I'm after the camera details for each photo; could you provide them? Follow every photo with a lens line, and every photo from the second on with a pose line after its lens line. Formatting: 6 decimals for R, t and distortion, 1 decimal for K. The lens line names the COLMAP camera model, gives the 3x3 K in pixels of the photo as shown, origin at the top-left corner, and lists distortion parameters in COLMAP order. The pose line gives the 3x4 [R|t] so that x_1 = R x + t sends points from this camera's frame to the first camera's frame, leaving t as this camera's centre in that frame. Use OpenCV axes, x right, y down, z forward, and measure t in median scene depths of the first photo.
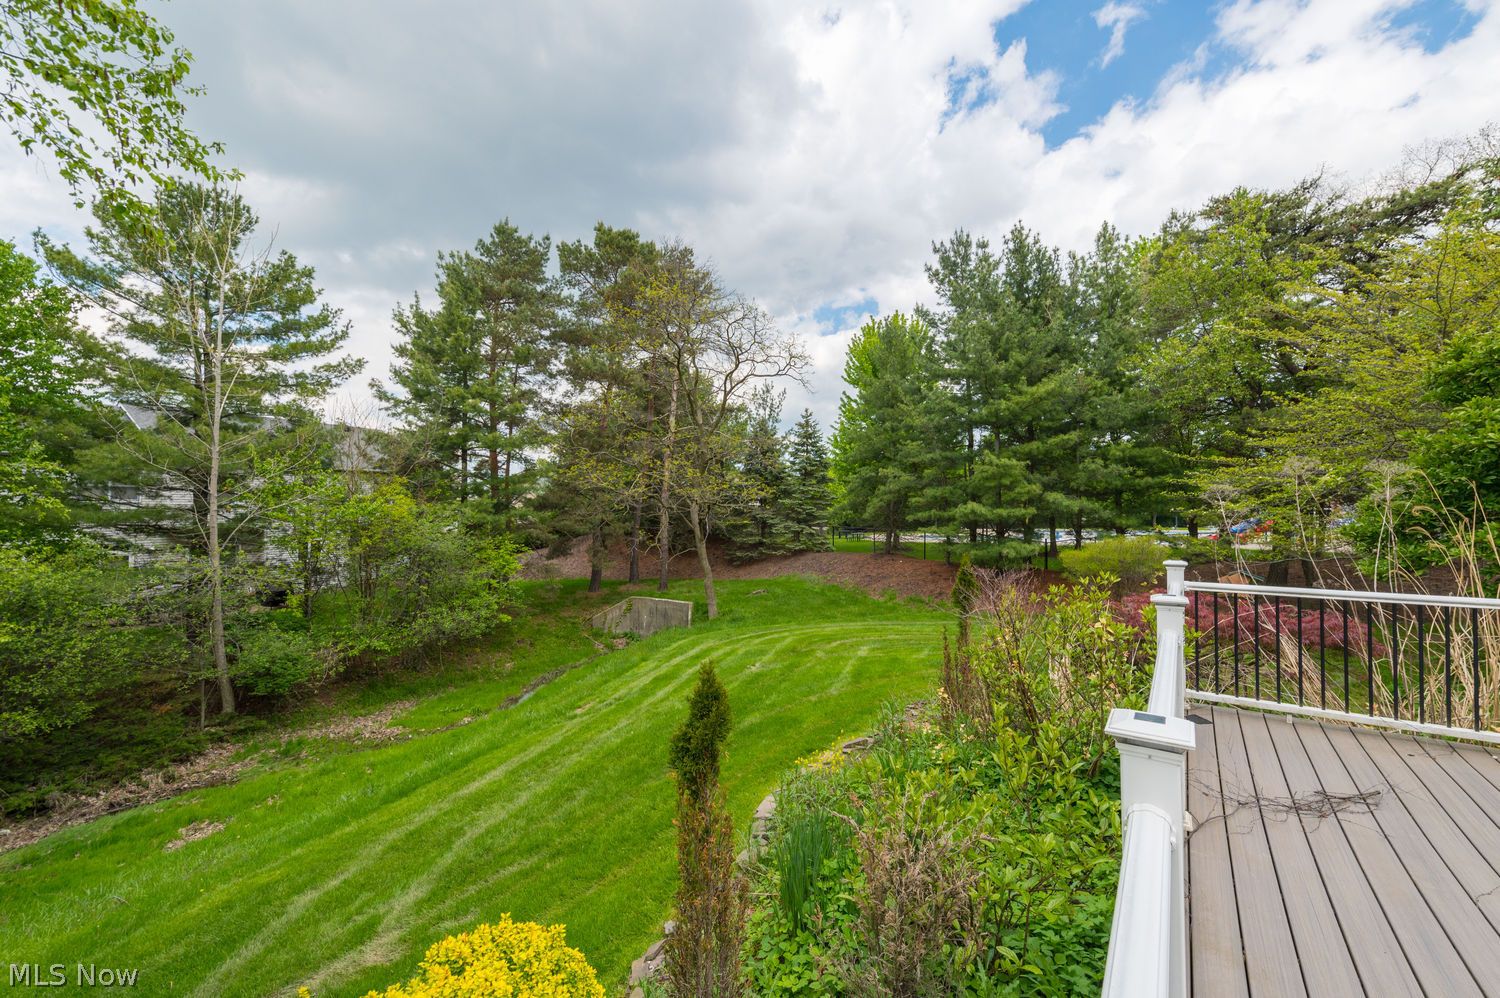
lens RADIAL K [[588.6, 0, 766.4], [0, 588.6, 496.3], [0, 0, 1]] dist [0.013047, -0.002676]
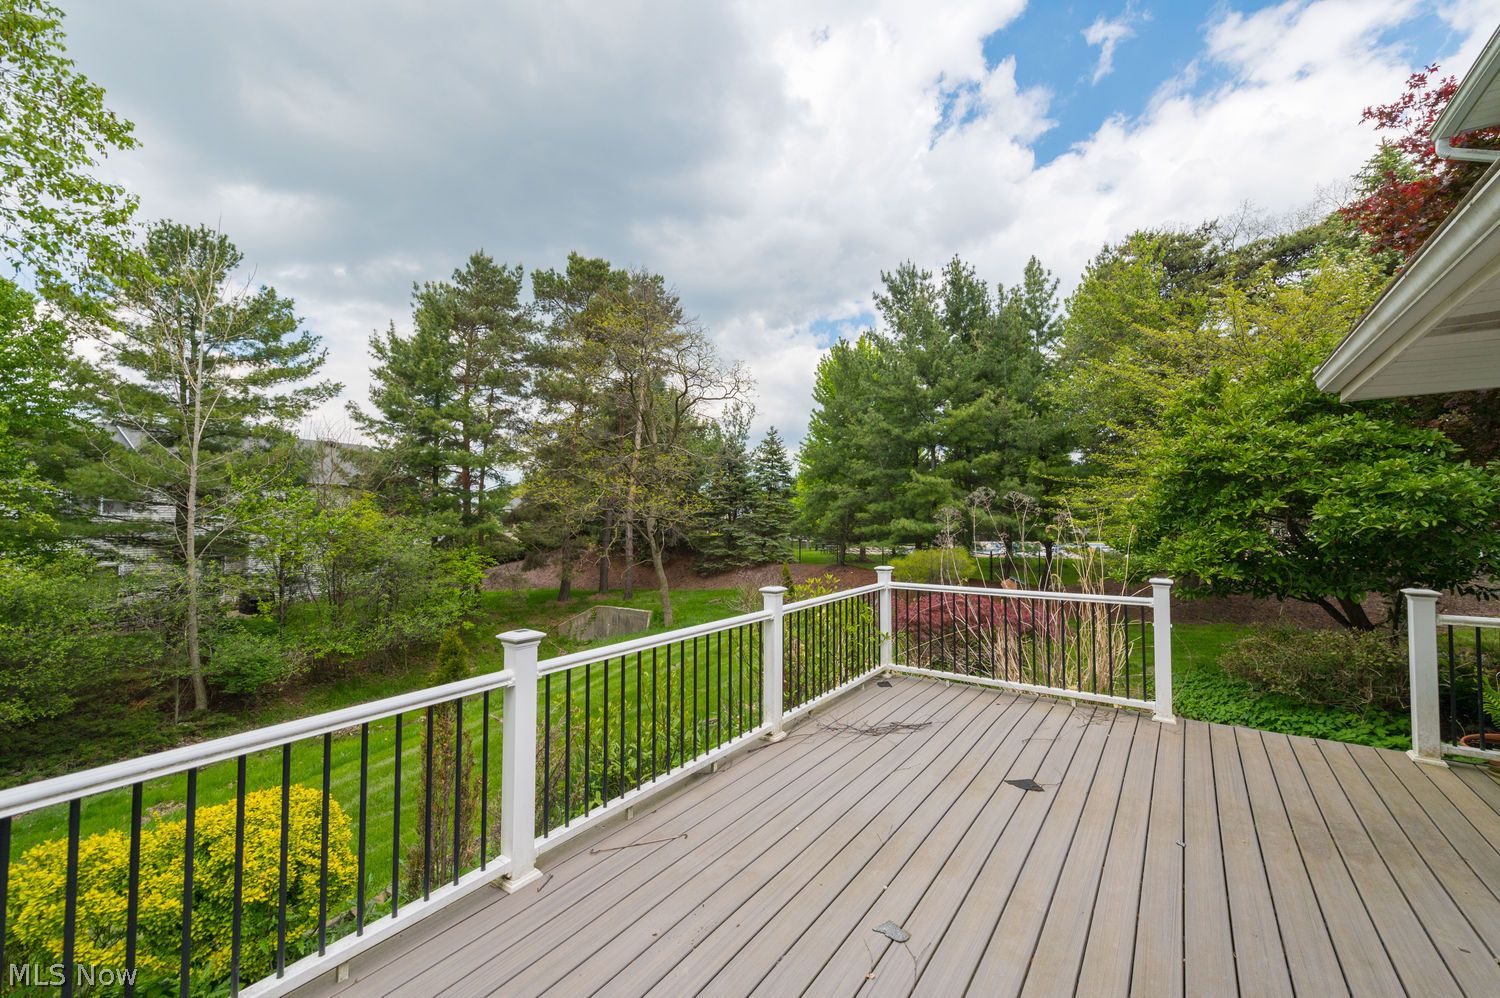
lens RADIAL K [[588.6, 0, 766.4], [0, 588.6, 496.3], [0, 0, 1]] dist [0.013047, -0.002676]
pose [[0.999998, 0.001918, -0.000610, 0.093248], [-0.001930, 0.999777, -0.021049, -0.004347], [0.000569, 0.021050, 0.999778, -0.069497]]
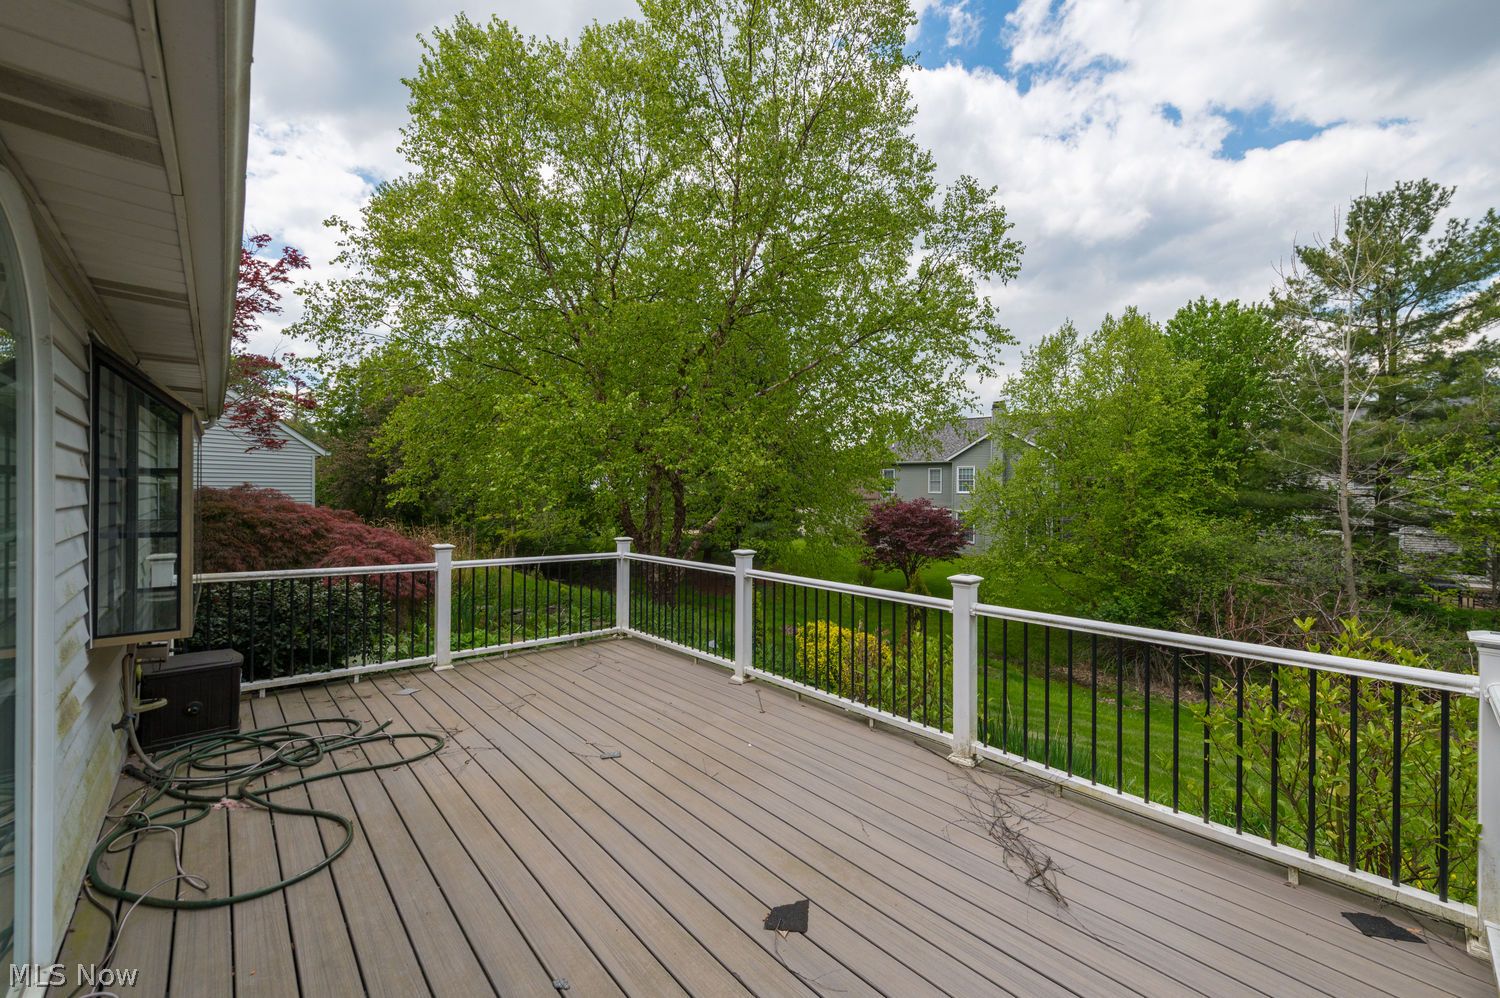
lens RADIAL K [[588.6, 0, 766.4], [0, 588.6, 496.3], [0, 0, 1]] dist [0.013047, -0.002676]
pose [[-0.211303, 0.014995, -0.977306, 0.270548], [0.008656, 0.999872, 0.013469, -0.001475], [0.977382, -0.005614, -0.211405, 0.120985]]
